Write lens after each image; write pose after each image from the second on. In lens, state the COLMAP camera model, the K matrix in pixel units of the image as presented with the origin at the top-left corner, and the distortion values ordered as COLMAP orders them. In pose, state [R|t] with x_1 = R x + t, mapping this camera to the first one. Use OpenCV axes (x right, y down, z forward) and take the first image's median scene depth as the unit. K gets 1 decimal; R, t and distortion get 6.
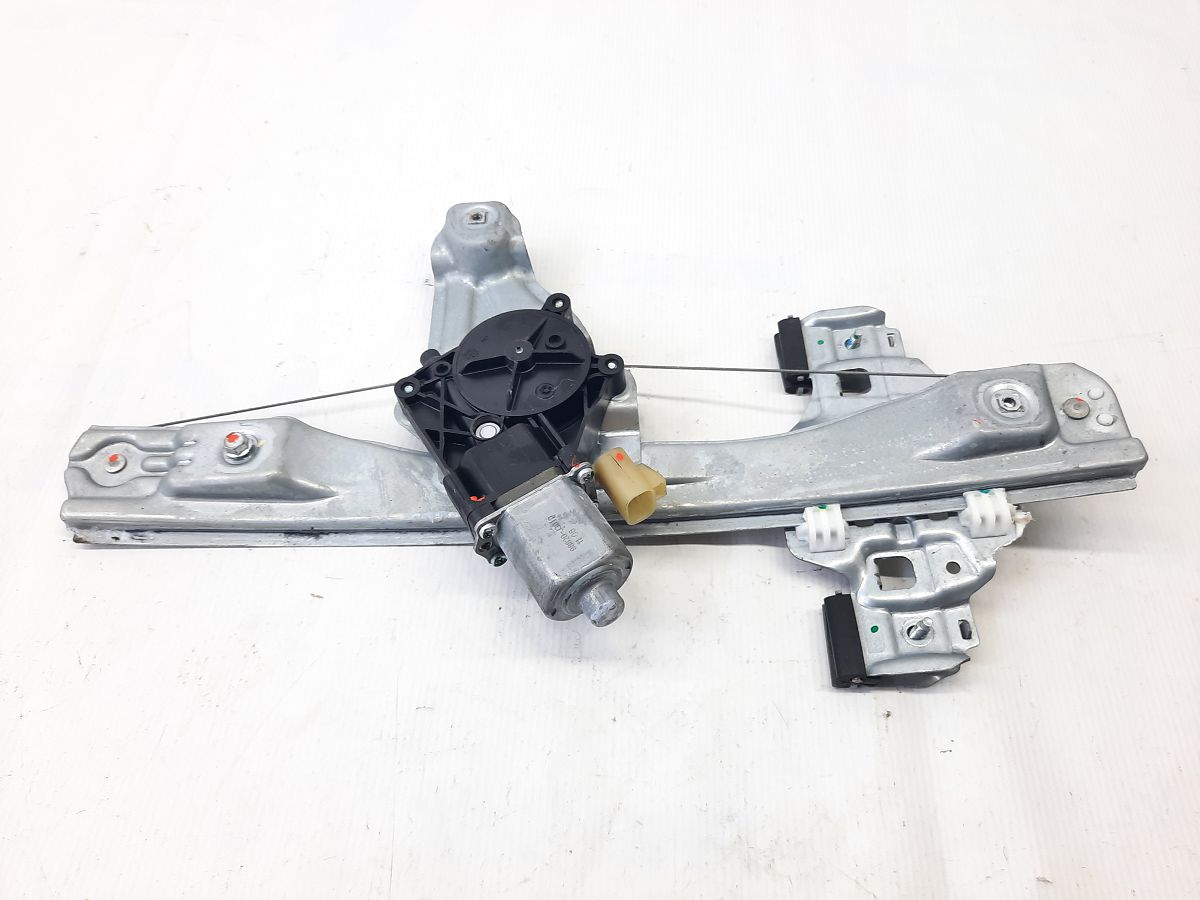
lens RADIAL K [[891.9, 0, 597.0], [0, 891.9, 447.7], [0, 0, 1]] dist [0.000152, -0.003854]
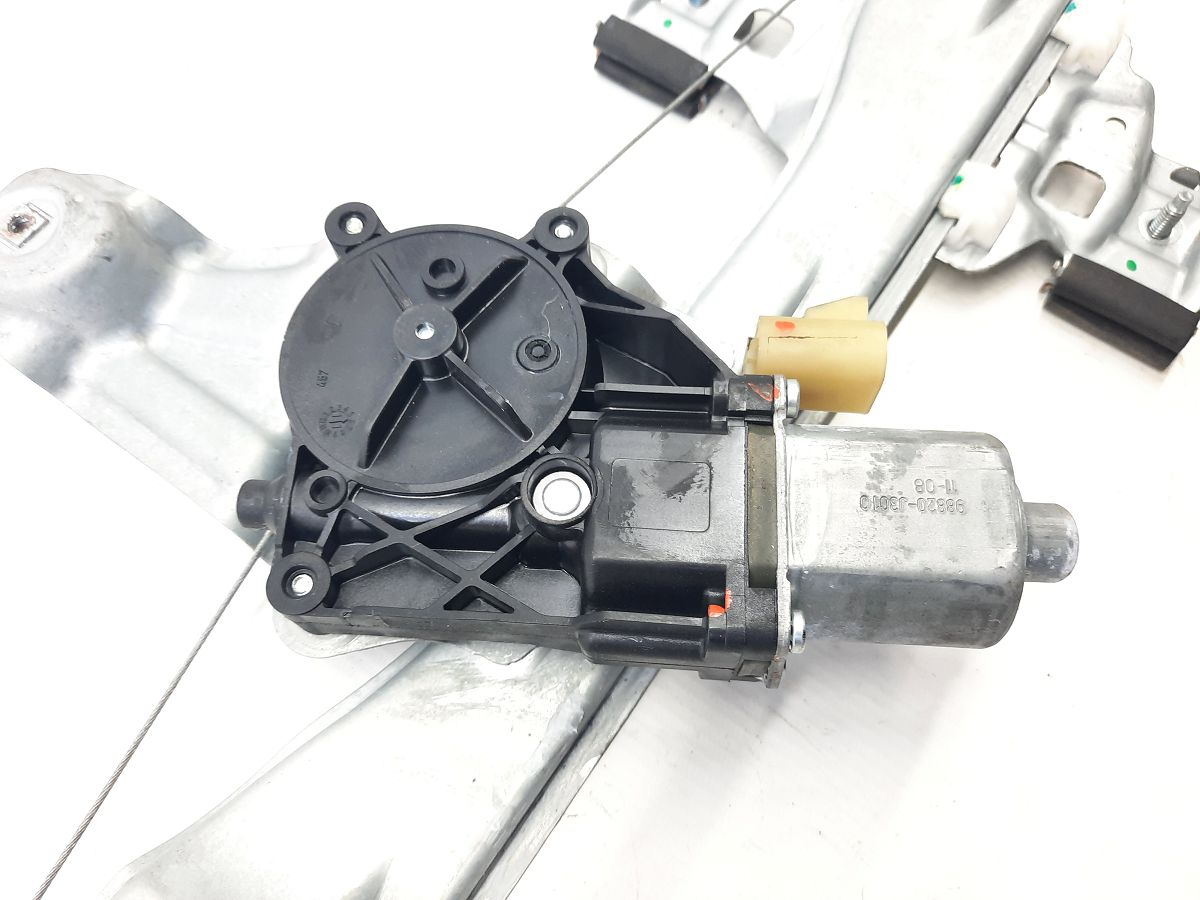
lens RADIAL K [[900.1, 0, 600.0], [0, 900.1, 450.0], [0, 0, 1]] dist [-0.025316, -0.002048]
pose [[0.589584, -0.715305, 0.375139, -0.249677], [0.662478, 0.693957, 0.282040, -0.138724], [-0.462075, 0.082235, 0.883020, 0.587899]]
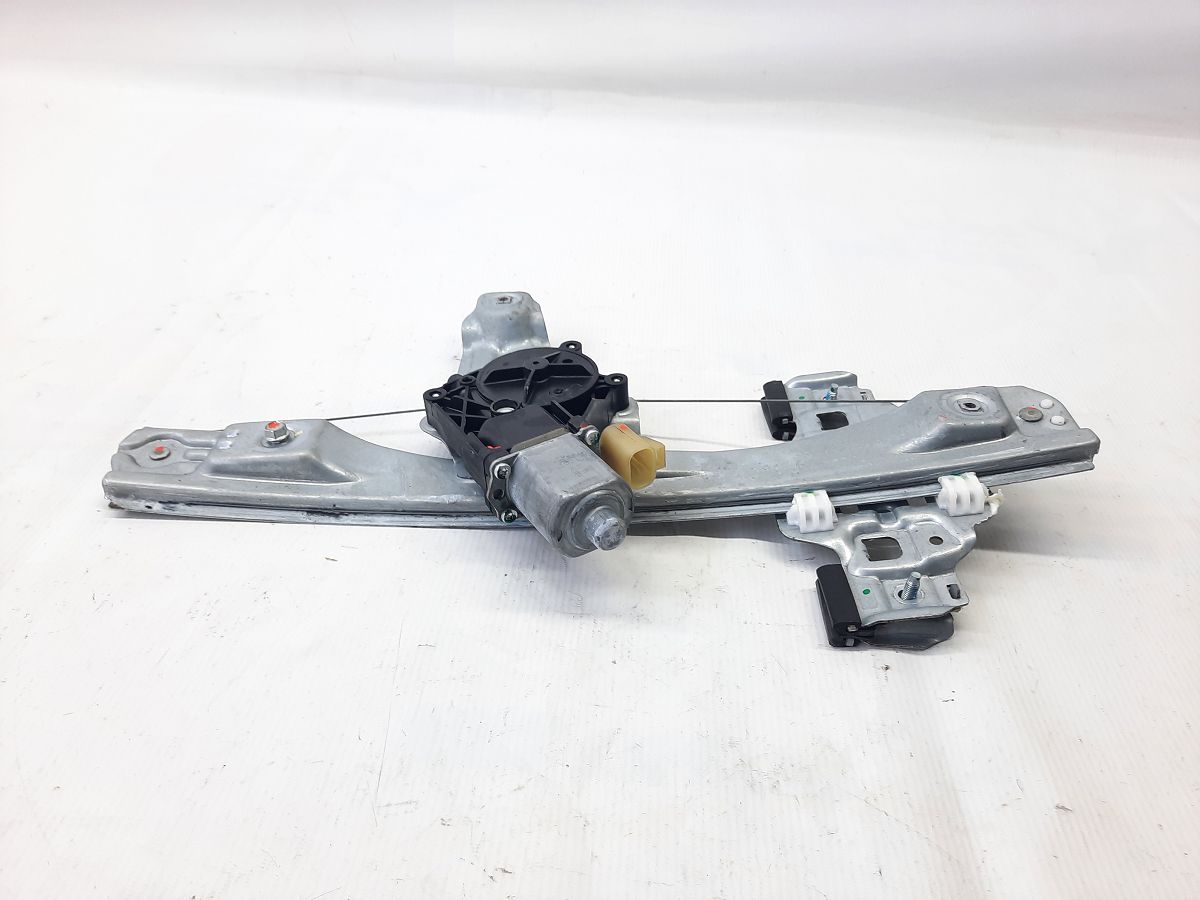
lens RADIAL K [[881.7, 0, 600.0], [0, 881.7, 450.0], [0, 0, 1]] dist [0.004959, -0.002018]
pose [[0.999648, 0.026544, -0.000206, -0.002613], [-0.024768, 0.929895, -0.366990, 0.415622], [-0.009550, 0.366866, 0.930225, -0.011023]]
